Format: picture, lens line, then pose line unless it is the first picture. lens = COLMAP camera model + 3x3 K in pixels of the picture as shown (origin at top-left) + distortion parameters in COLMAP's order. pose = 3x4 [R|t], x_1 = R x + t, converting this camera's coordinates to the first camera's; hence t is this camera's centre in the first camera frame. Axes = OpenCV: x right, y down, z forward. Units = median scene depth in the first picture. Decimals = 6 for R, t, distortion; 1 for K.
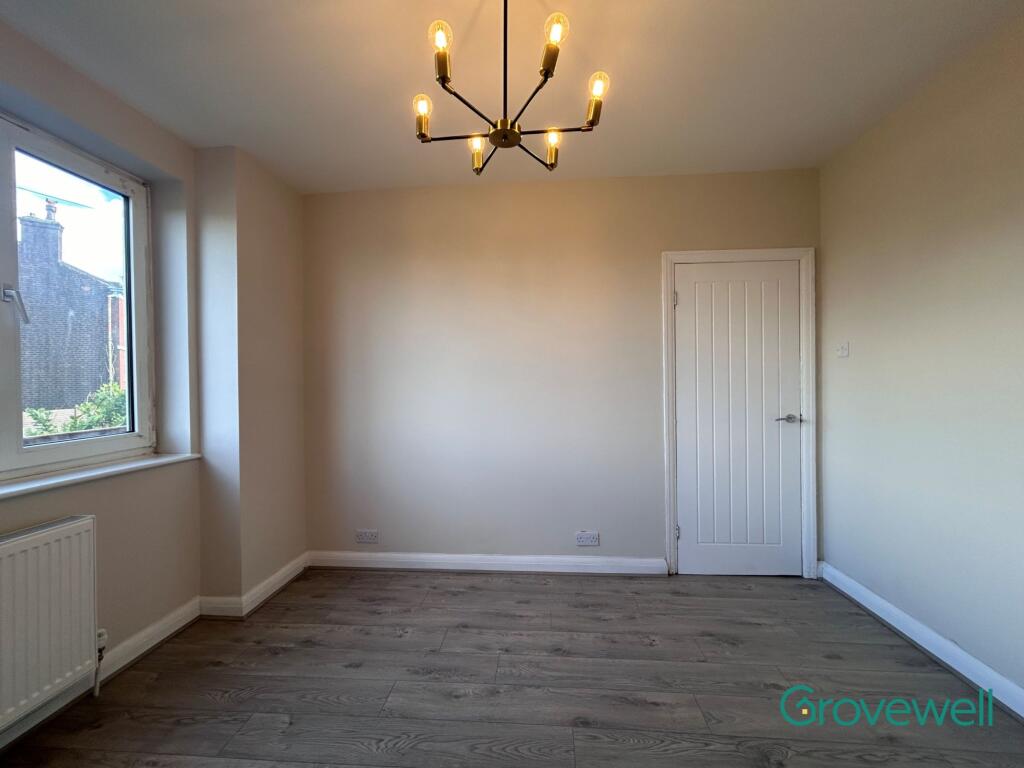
lens RADIAL K [[413.6, 0, 512.0], [0, 413.6, 384.0], [0, 0, 1]] dist [-0.002109, 0.000253]
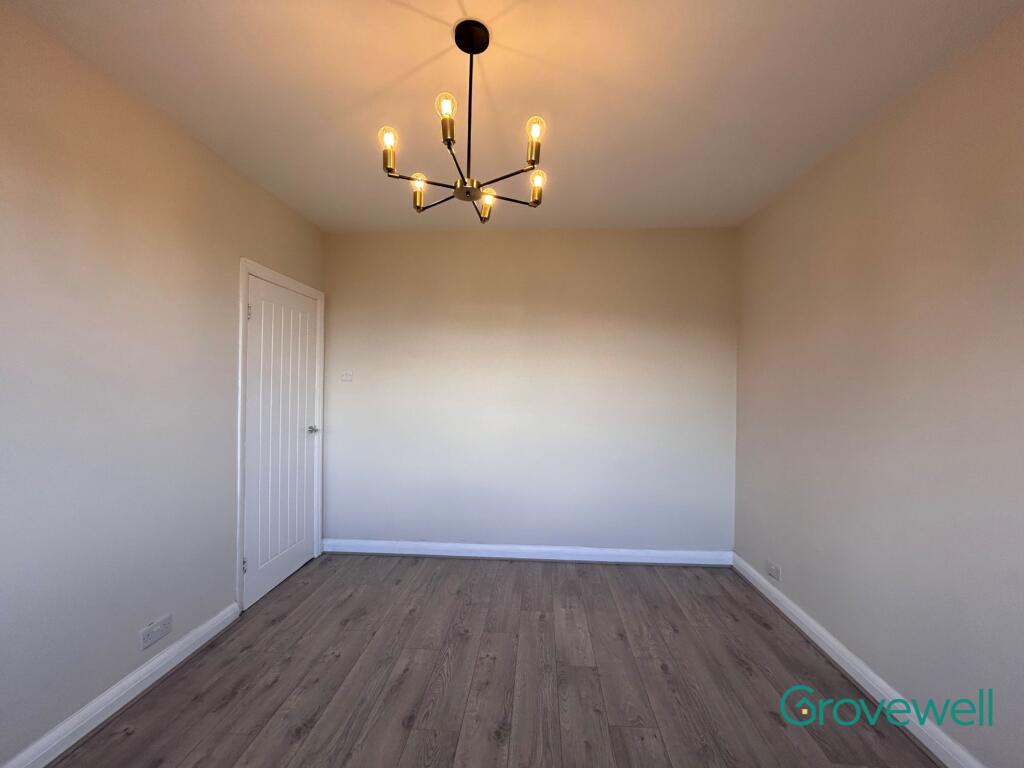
lens RADIAL K [[413.6, 0, 512.0], [0, 413.6, 384.0], [0, 0, 1]] dist [-0.002109, 0.000253]
pose [[-0.011702, 0.017605, 0.999777, -0.600380], [-0.002621, 0.999841, -0.017637, -0.032898], [-0.999928, -0.002827, -0.011654, 0.475500]]
